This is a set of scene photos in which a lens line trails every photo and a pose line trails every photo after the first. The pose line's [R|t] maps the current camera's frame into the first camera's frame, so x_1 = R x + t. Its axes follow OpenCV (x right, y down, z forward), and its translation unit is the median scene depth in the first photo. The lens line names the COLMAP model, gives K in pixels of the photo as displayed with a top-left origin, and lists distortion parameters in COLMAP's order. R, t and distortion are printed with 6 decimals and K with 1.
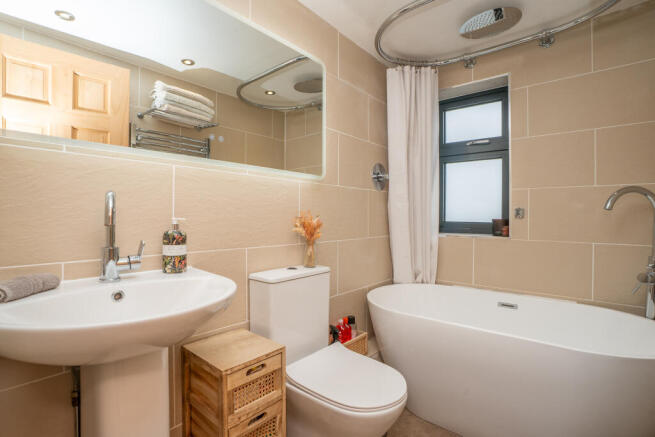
lens RADIAL K [[306.9, 0, 327.5], [0, 306.9, 218.5], [0, 0, 1]] dist [-0.059116, 0.000506]
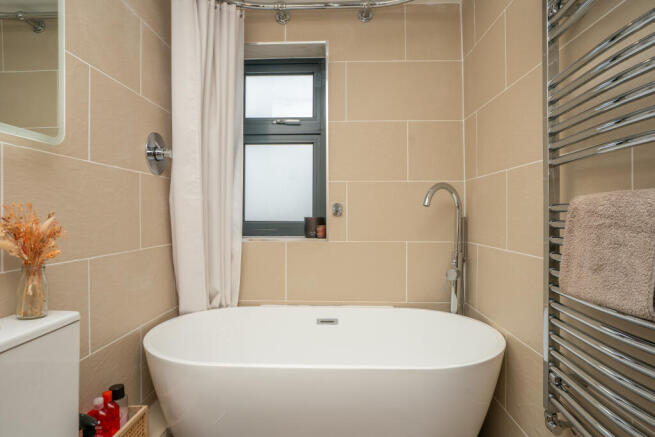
lens RADIAL K [[372.4, 0, 322.0], [0, 372.4, 216.1], [0, 0, 1]] dist [-0.056063, 0.035894]
pose [[0.789457, -0.008247, 0.613751, -0.035749], [0.009791, 0.999952, 0.000842, -0.001751], [-0.613728, 0.005345, 0.789500, 0.184051]]
